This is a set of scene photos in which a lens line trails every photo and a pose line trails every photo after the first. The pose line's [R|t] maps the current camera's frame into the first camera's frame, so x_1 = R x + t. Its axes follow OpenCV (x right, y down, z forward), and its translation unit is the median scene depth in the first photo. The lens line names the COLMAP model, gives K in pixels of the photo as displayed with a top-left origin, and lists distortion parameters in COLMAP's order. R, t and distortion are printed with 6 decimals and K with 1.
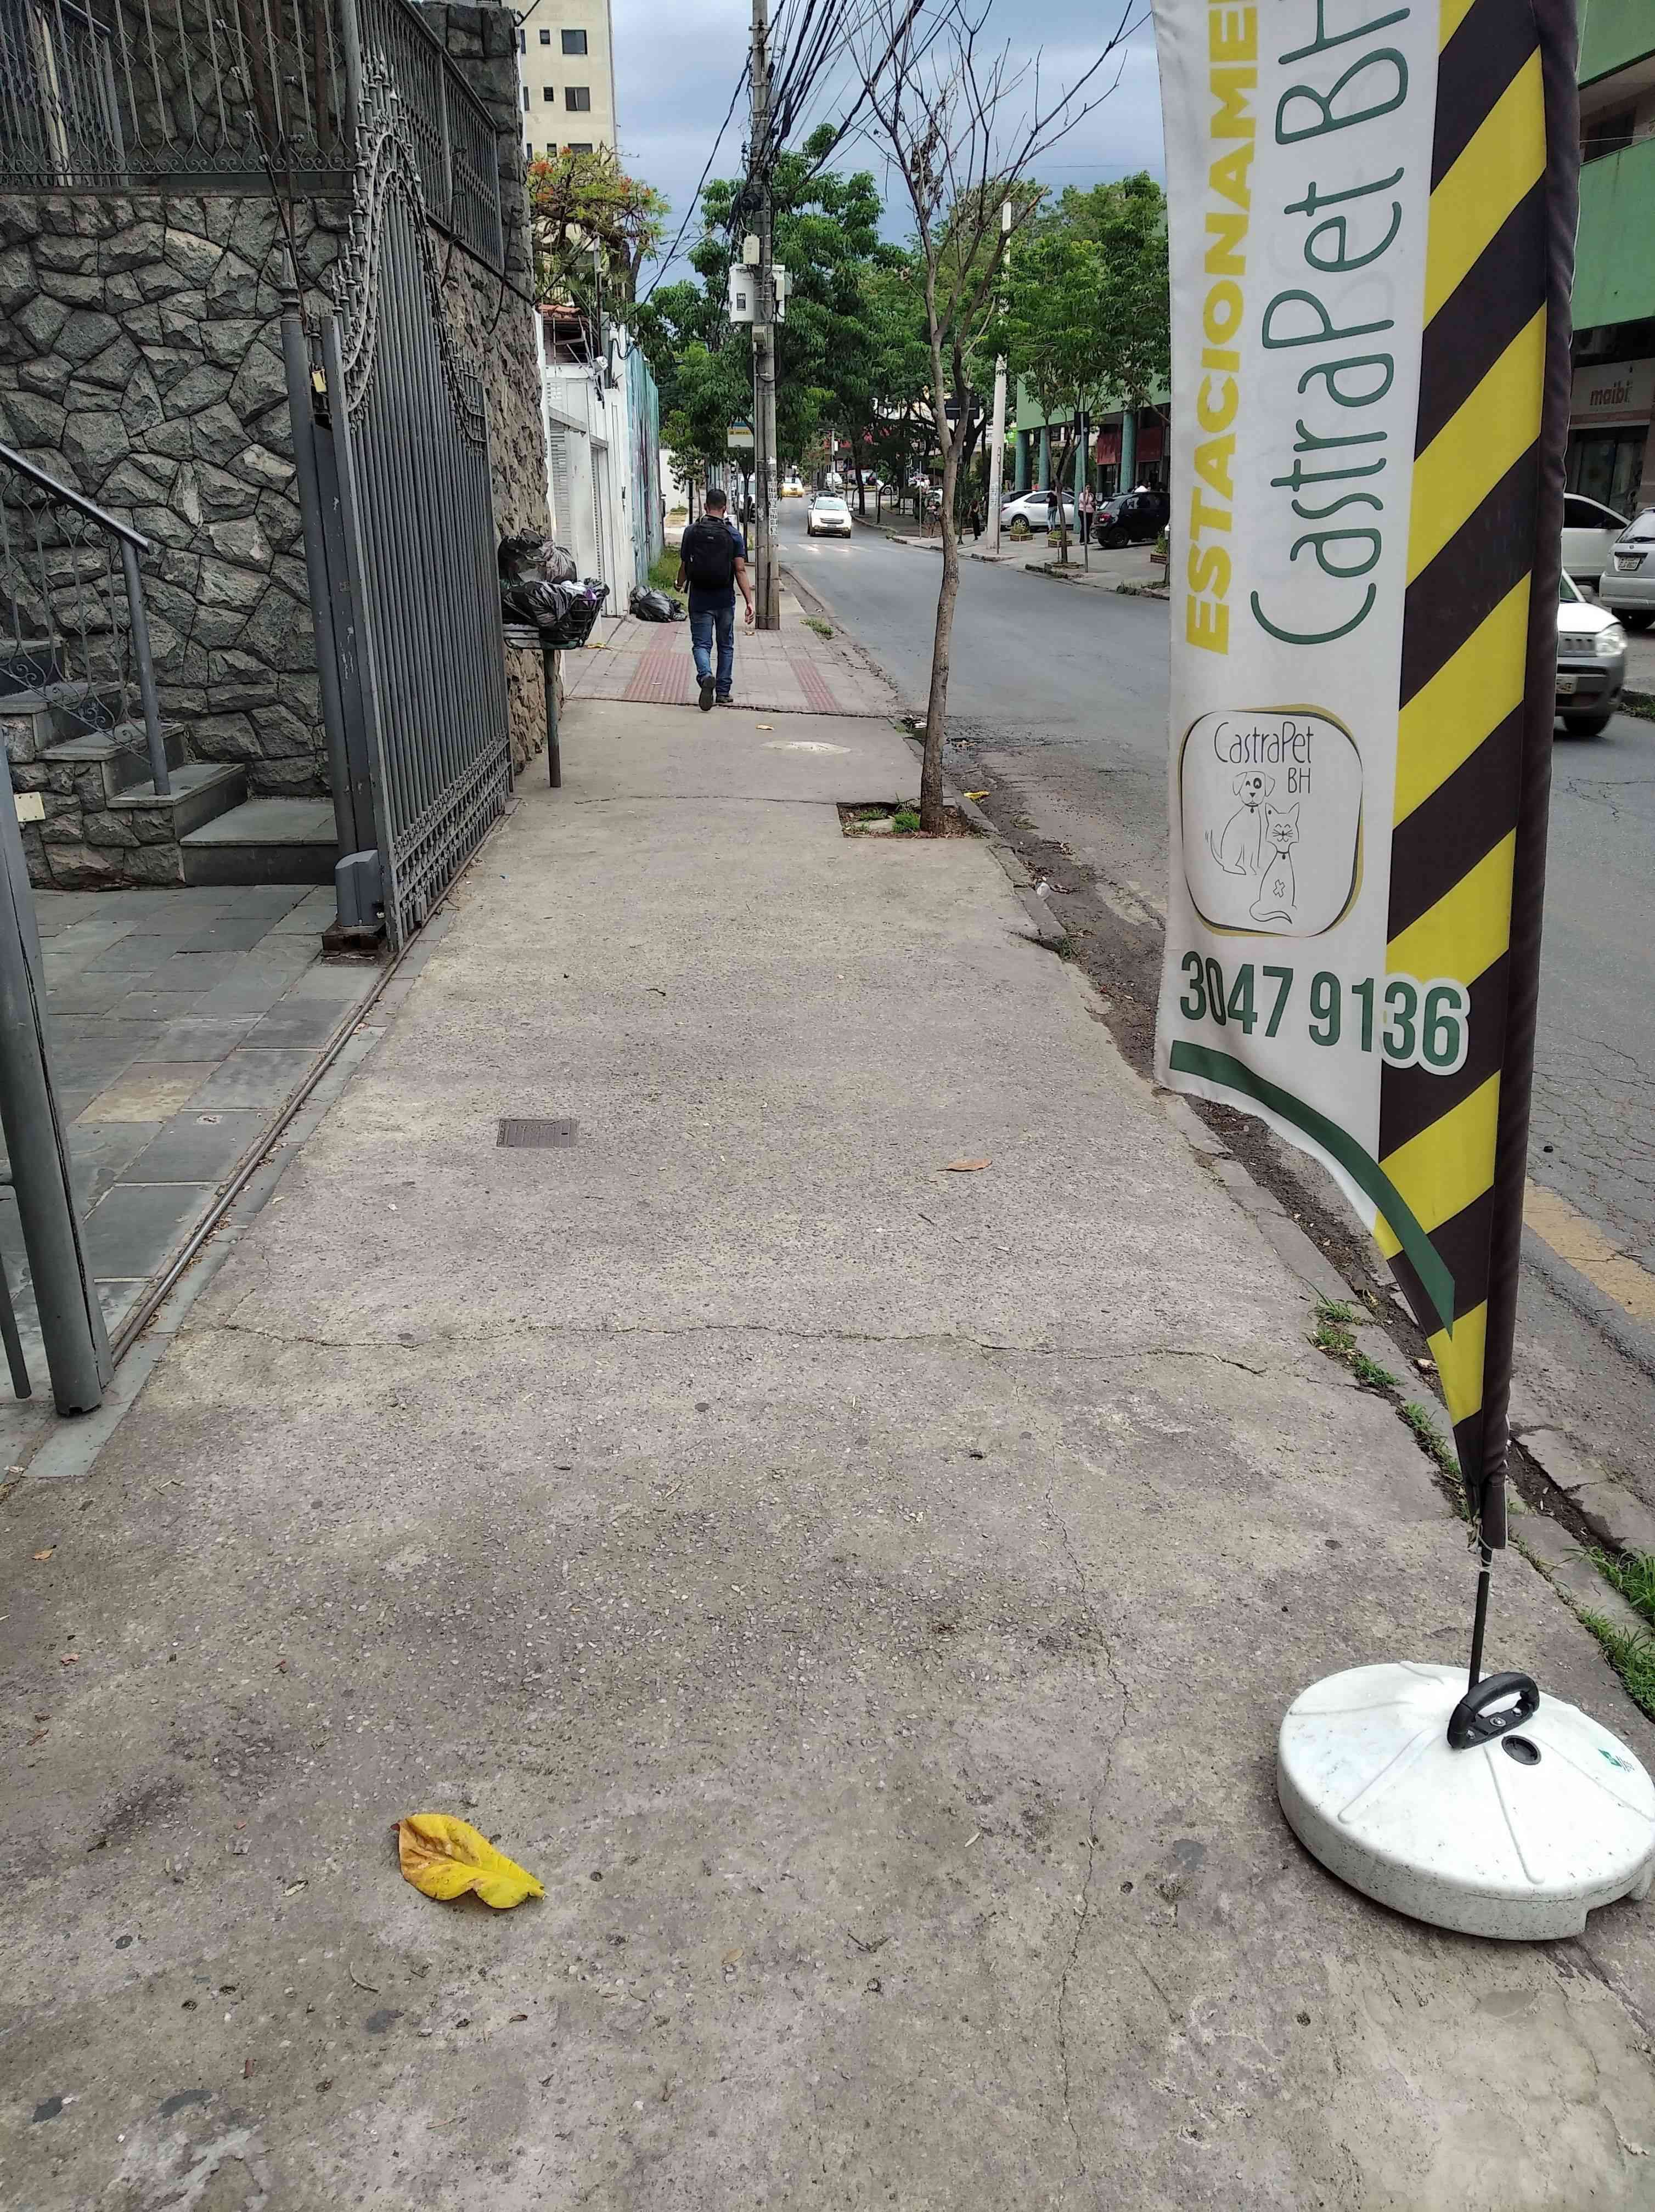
lens RADIAL K [[1674.9, 0, 827.5], [0, 1674.9, 1106.0], [0, 0, 1]] dist [-0.006738, -0.002322]
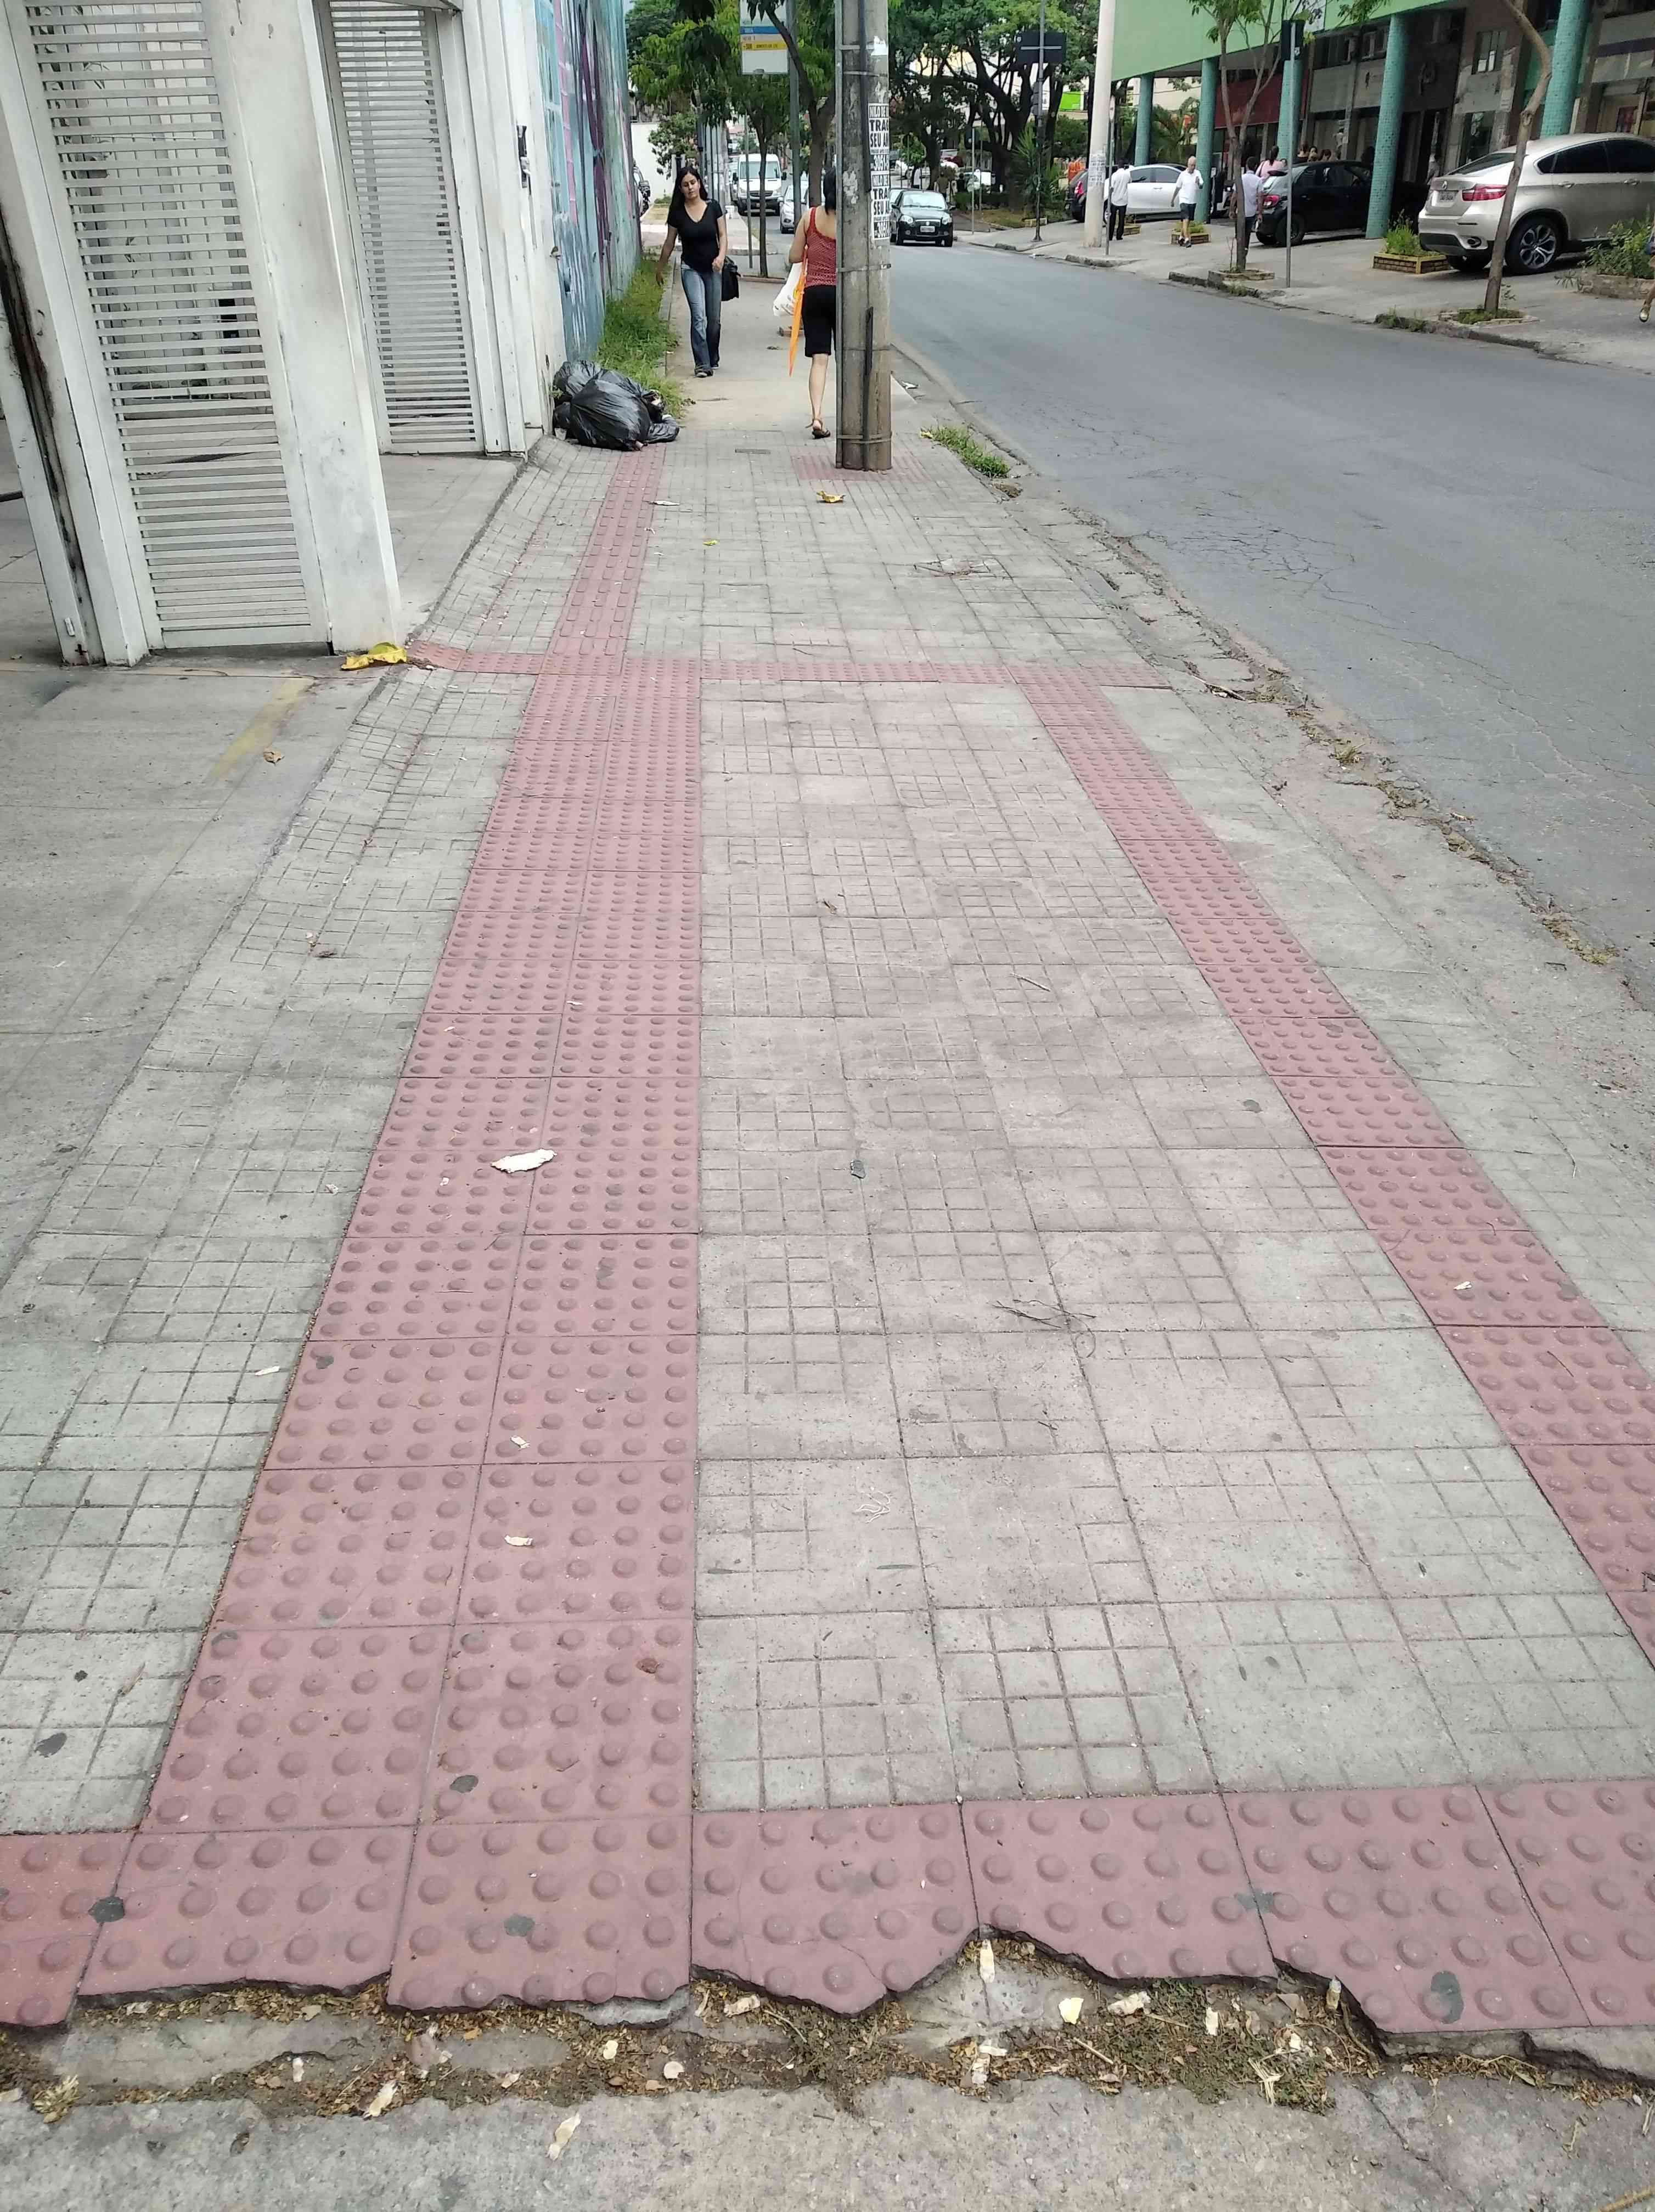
lens RADIAL K [[1674.9, 0, 827.5], [0, 1674.9, 1106.0], [0, 0, 1]] dist [-0.006738, -0.002322]
pose [[0.999888, -0.013699, -0.006080, -0.033359], [0.014472, 0.987977, 0.153924, -0.139974], [0.003899, -0.153994, 0.988064, 0.403435]]
